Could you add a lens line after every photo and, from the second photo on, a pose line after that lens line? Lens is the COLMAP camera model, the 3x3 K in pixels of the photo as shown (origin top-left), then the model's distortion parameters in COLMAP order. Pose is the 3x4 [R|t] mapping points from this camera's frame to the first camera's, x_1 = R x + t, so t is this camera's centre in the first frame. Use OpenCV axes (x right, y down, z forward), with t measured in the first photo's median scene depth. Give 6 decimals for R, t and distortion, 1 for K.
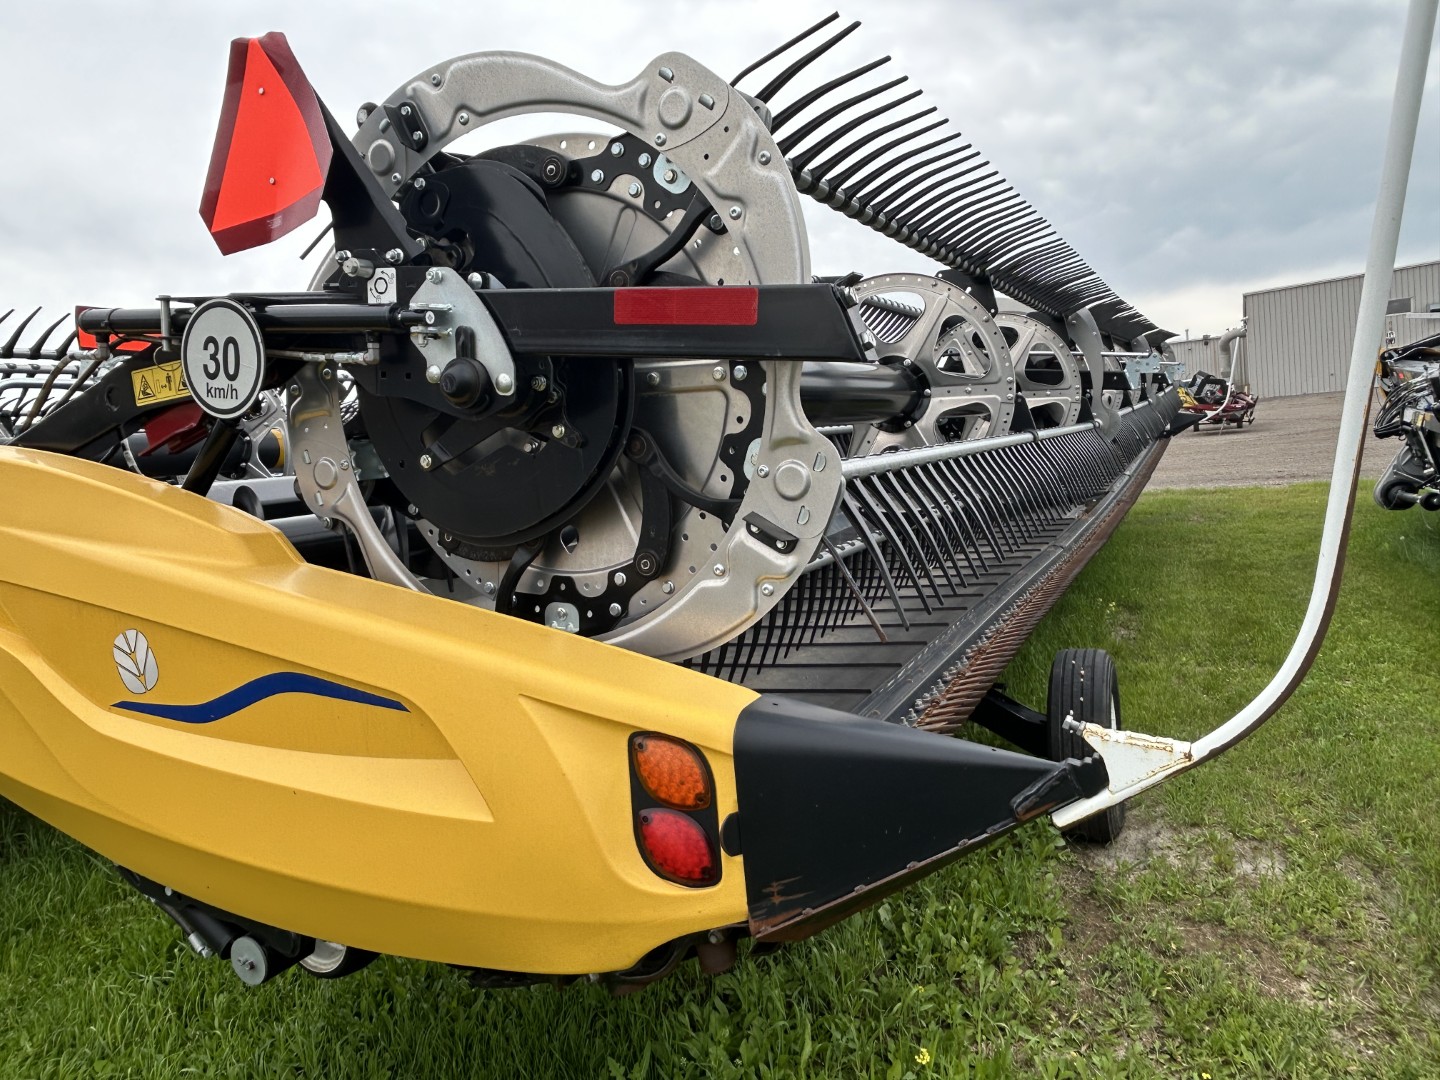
lens RADIAL K [[1013.8, 0, 720.0], [0, 1013.8, 540.0], [0, 0, 1]] dist [0.007517, -0.006125]
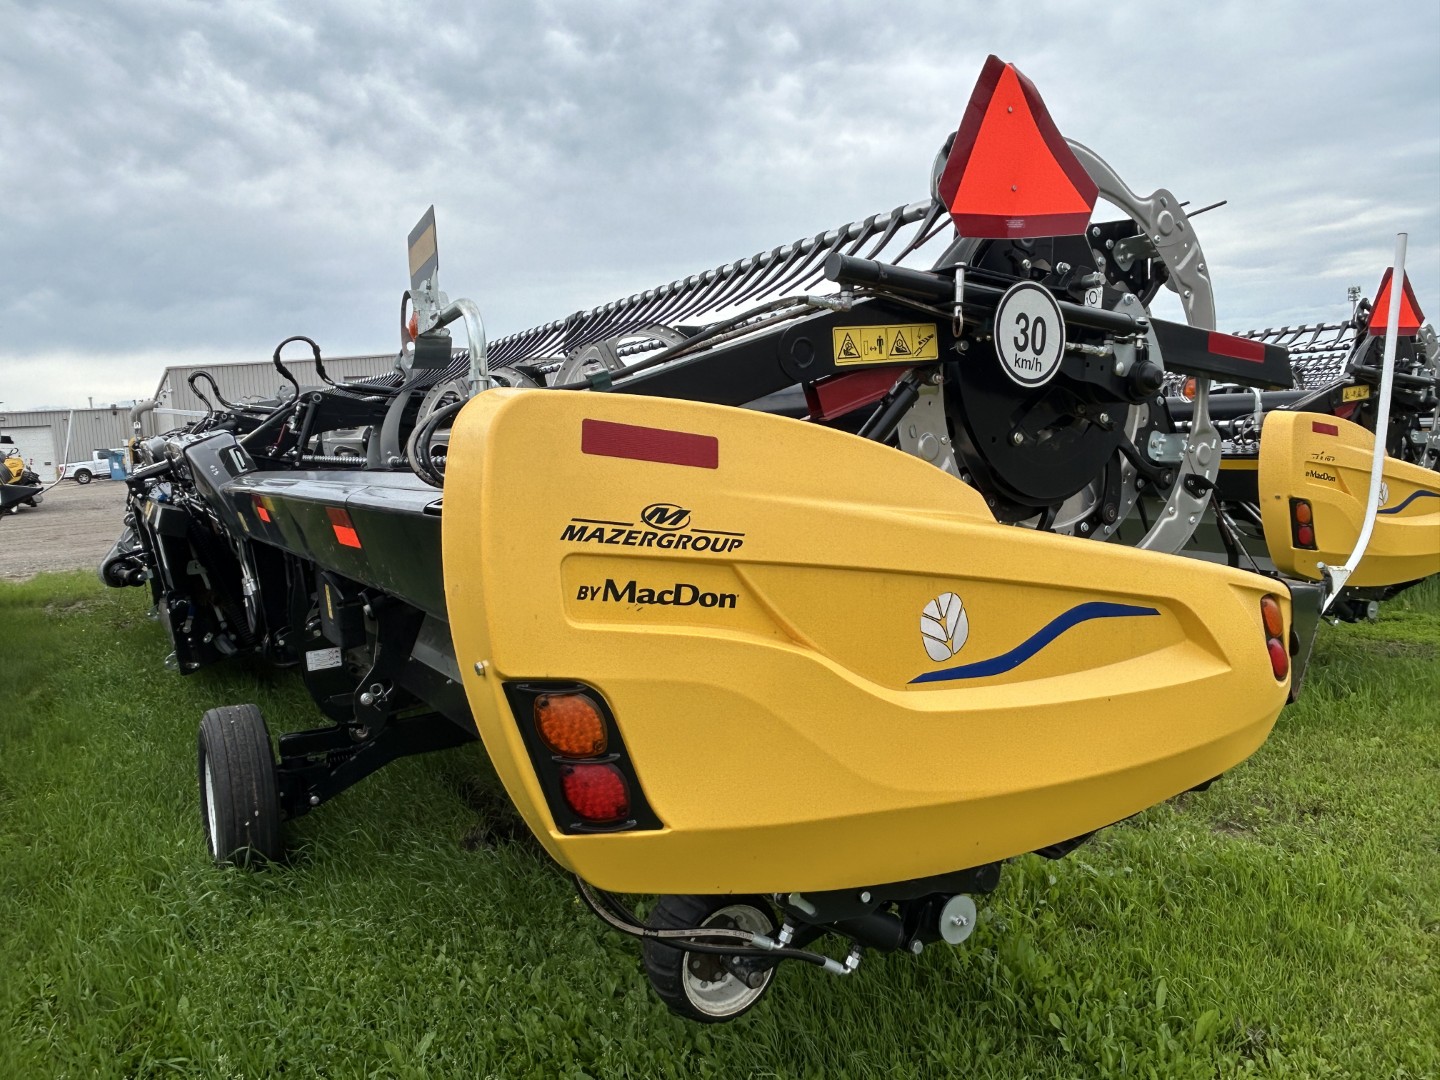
lens RADIAL K [[1013.8, 0, 720.0], [0, 1013.8, 540.0], [0, 0, 1]] dist [0.007517, -0.006125]
pose [[0.526162, -0.031467, 0.849802, -1.508036], [0.094438, 0.995296, -0.021618, 0.037720], [-0.845124, 0.091628, 0.526659, 0.660914]]
